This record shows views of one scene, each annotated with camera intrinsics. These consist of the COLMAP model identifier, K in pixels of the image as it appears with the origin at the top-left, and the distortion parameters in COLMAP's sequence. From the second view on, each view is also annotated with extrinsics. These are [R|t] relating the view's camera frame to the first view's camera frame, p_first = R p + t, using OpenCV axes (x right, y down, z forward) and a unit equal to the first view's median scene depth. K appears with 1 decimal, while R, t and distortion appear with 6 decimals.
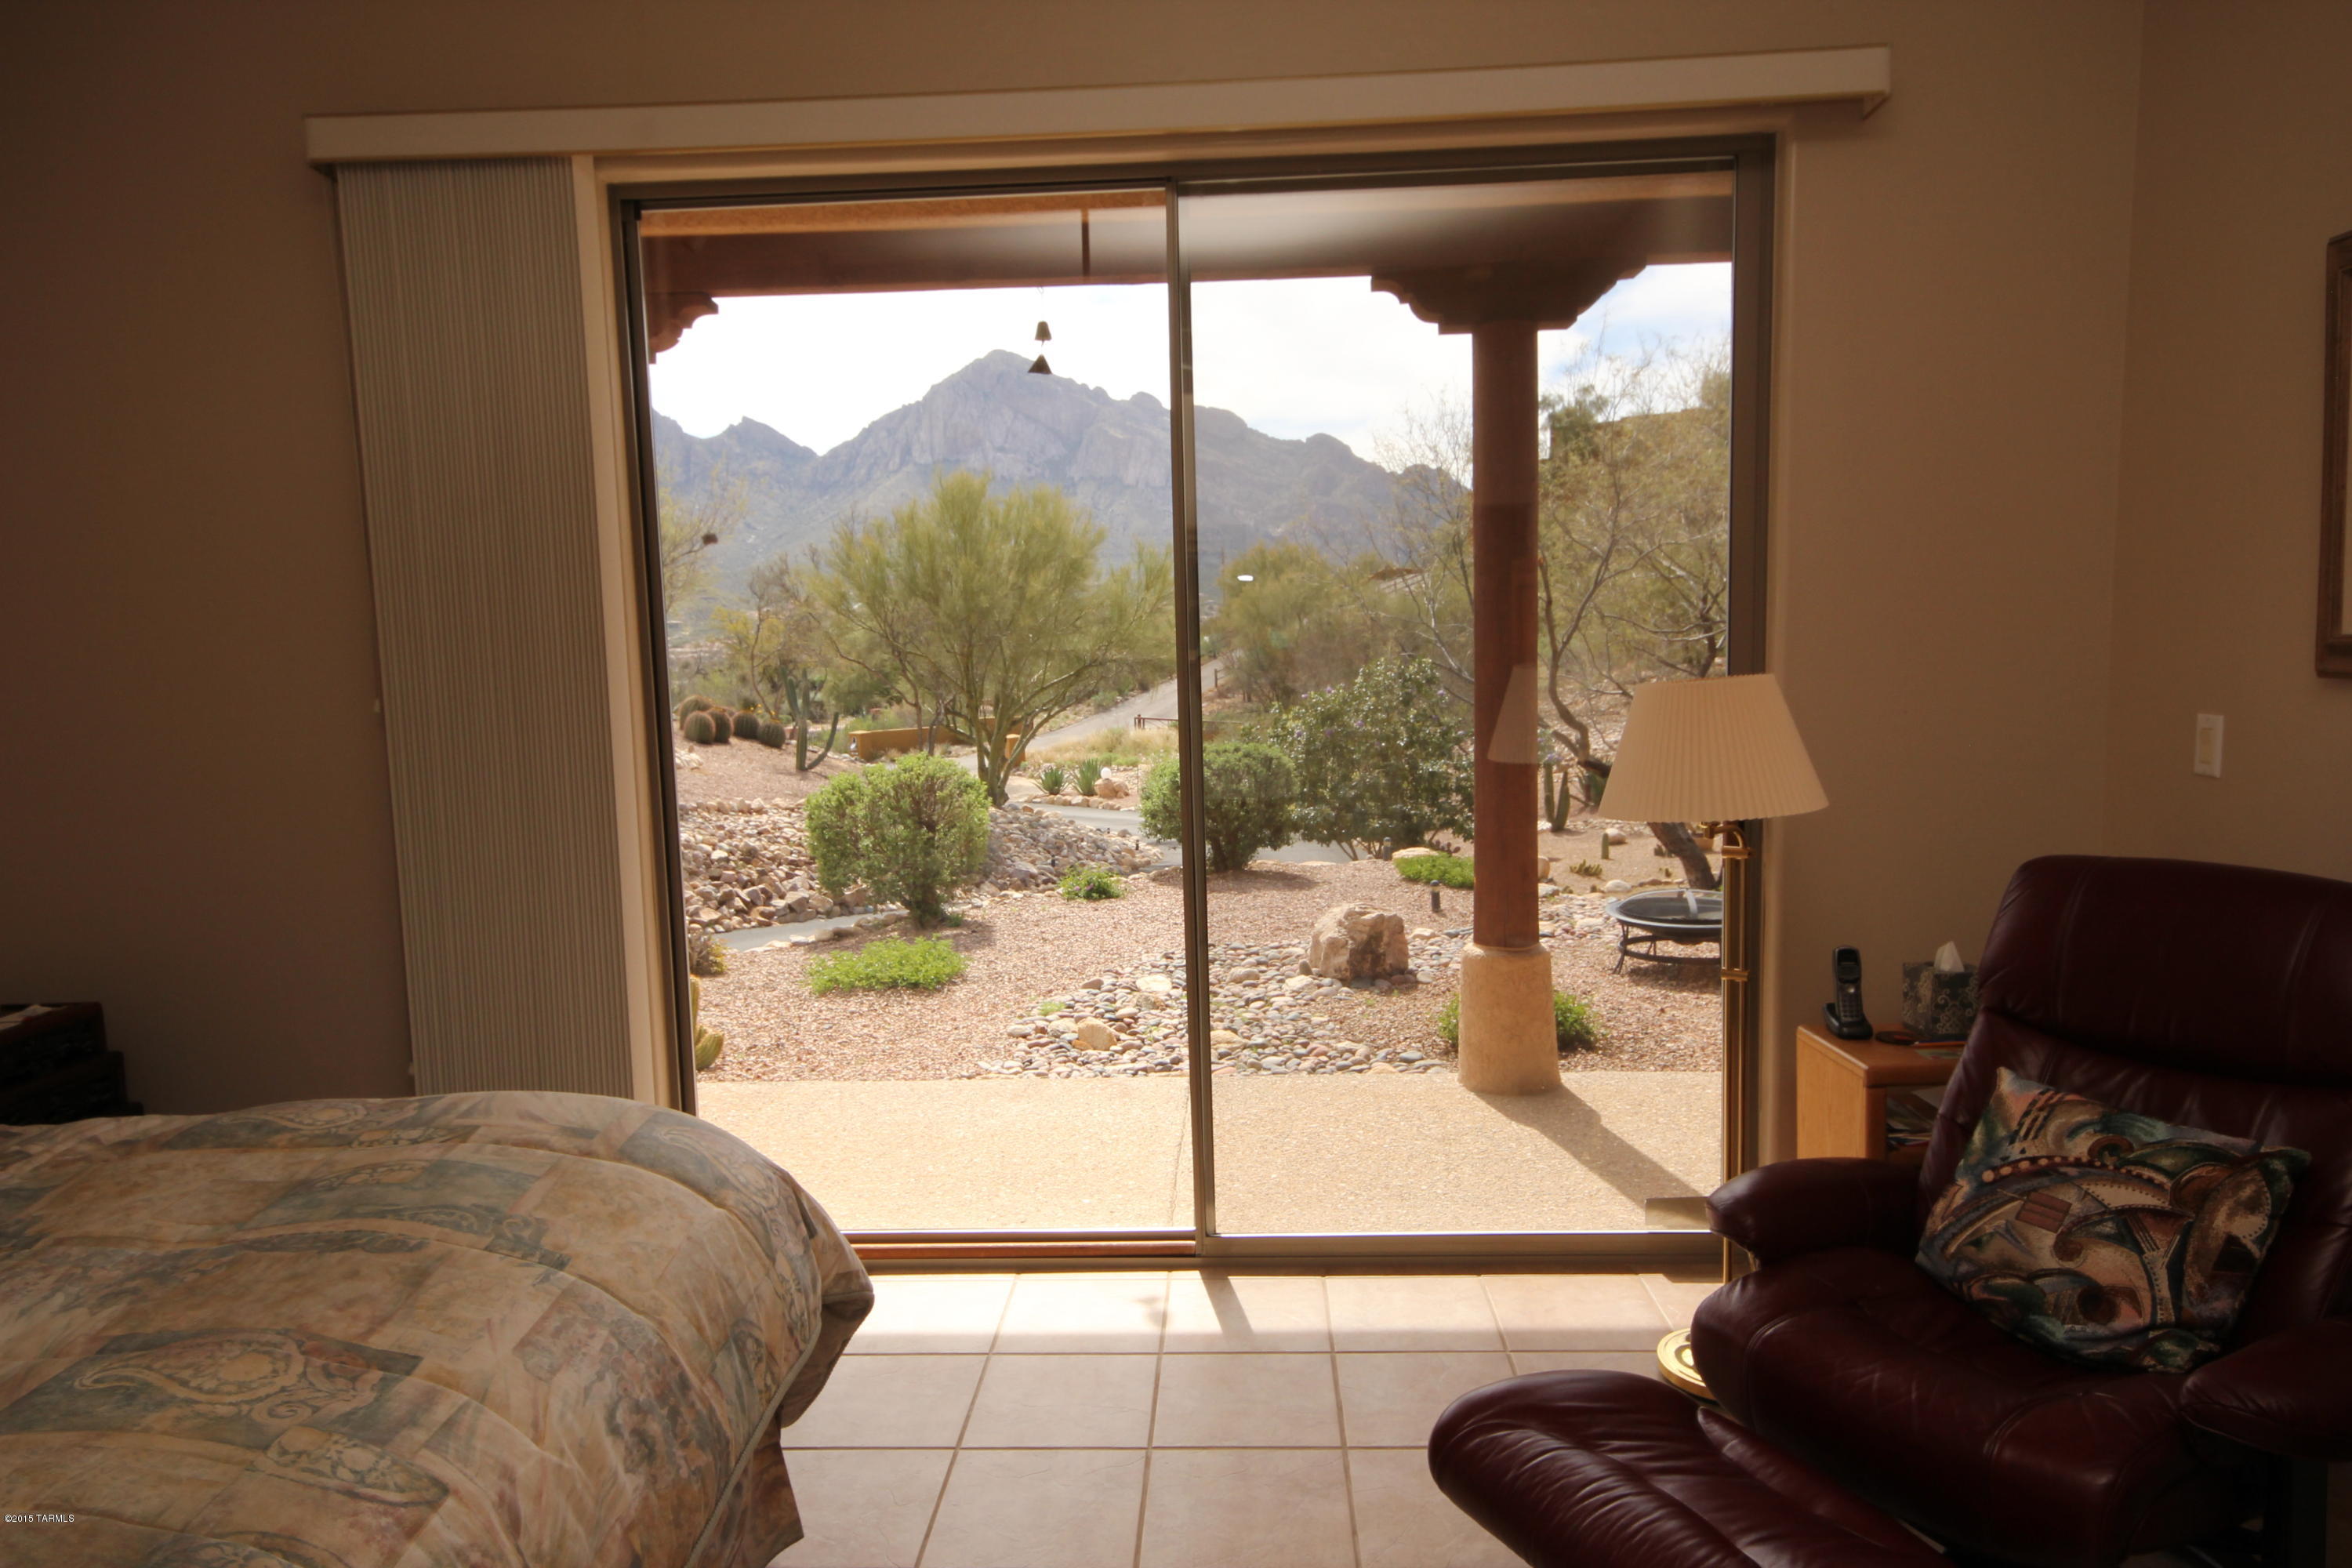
lens RADIAL K [[1484.6, 0, 1178.3], [0, 1484.6, 789.5], [0, 0, 1]] dist [0.007353, 0.016101]
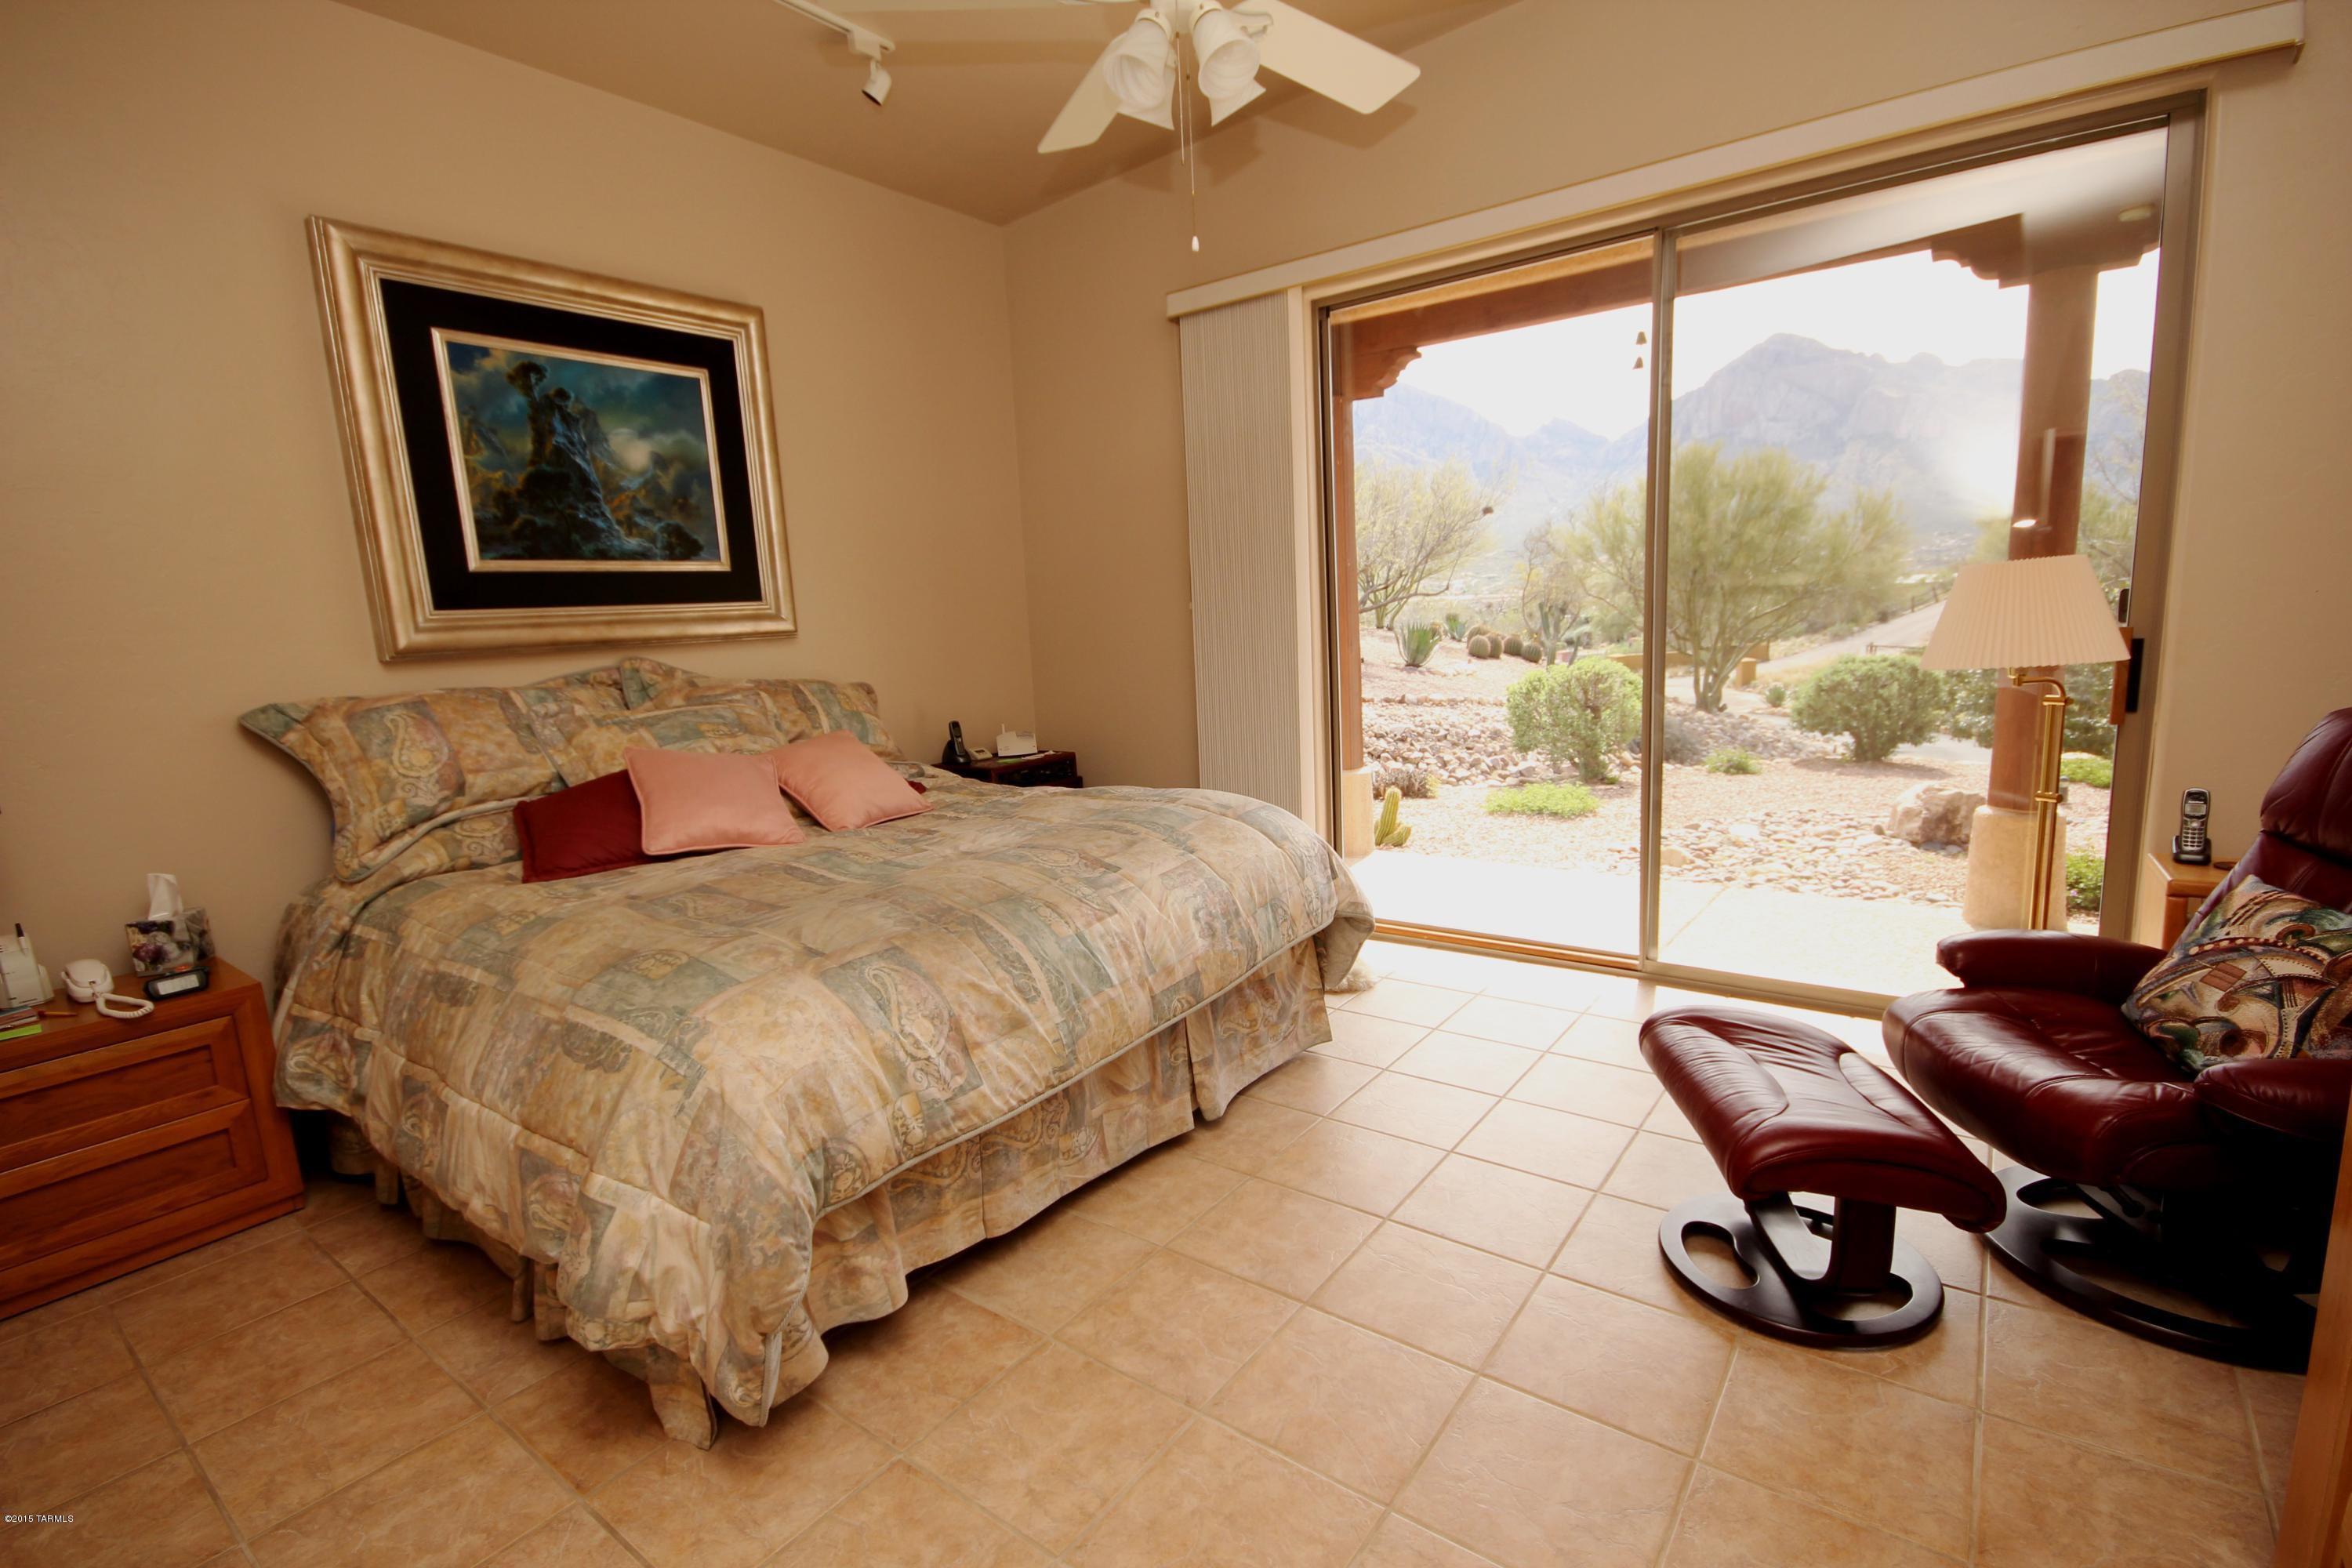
lens RADIAL K [[1085.0, 0, 1187.8], [0, 1085.0, 795.7], [0, 0, 1]] dist [0.009735, -0.011825]
pose [[0.828304, 0.080370, -0.554485, 0.247069], [-0.031133, 0.994731, 0.097674, 0.048831], [0.559414, -0.063641, 0.826442, -0.161510]]
